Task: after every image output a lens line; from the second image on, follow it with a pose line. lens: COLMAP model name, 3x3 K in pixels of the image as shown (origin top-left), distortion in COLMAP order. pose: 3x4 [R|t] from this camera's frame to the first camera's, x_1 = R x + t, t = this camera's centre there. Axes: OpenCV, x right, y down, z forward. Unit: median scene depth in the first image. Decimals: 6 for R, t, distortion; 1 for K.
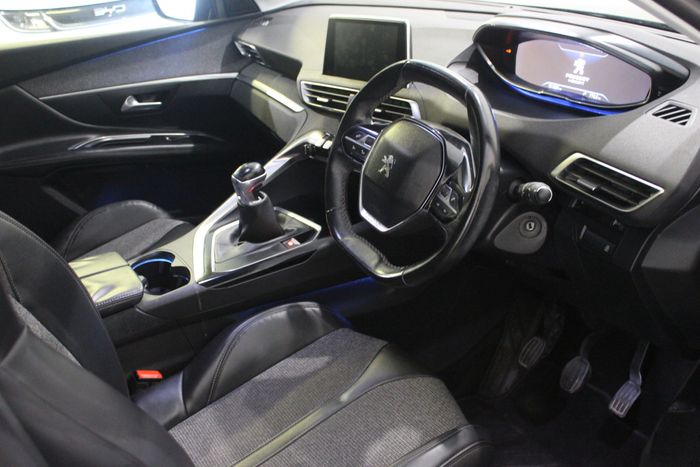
lens RADIAL K [[687.3, 0, 348.7], [0, 687.3, 233.4], [0, 0, 1]] dist [-0.087206, 0.000000]
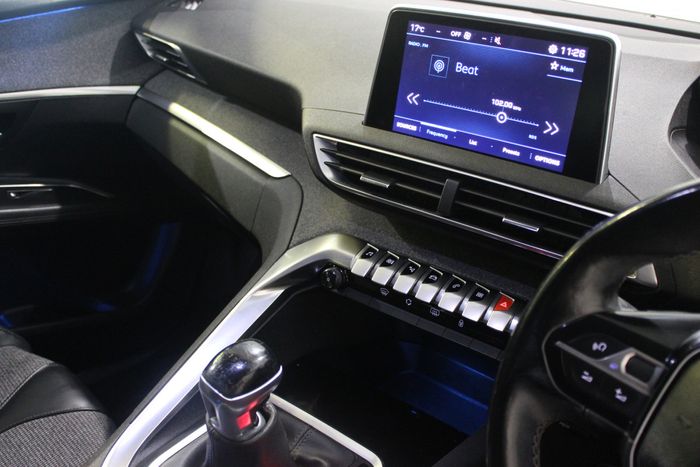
lens RADIAL K [[687.3, 0, 353.2], [0, 687.3, 233.2], [0, 0, 1]] dist [-0.087206, 0.000000]
pose [[0.974211, 0.005656, 0.225567, -0.120188], [-0.009219, 0.999849, 0.014745, -0.124874], [-0.225449, -0.016444, 0.974116, 0.405010]]
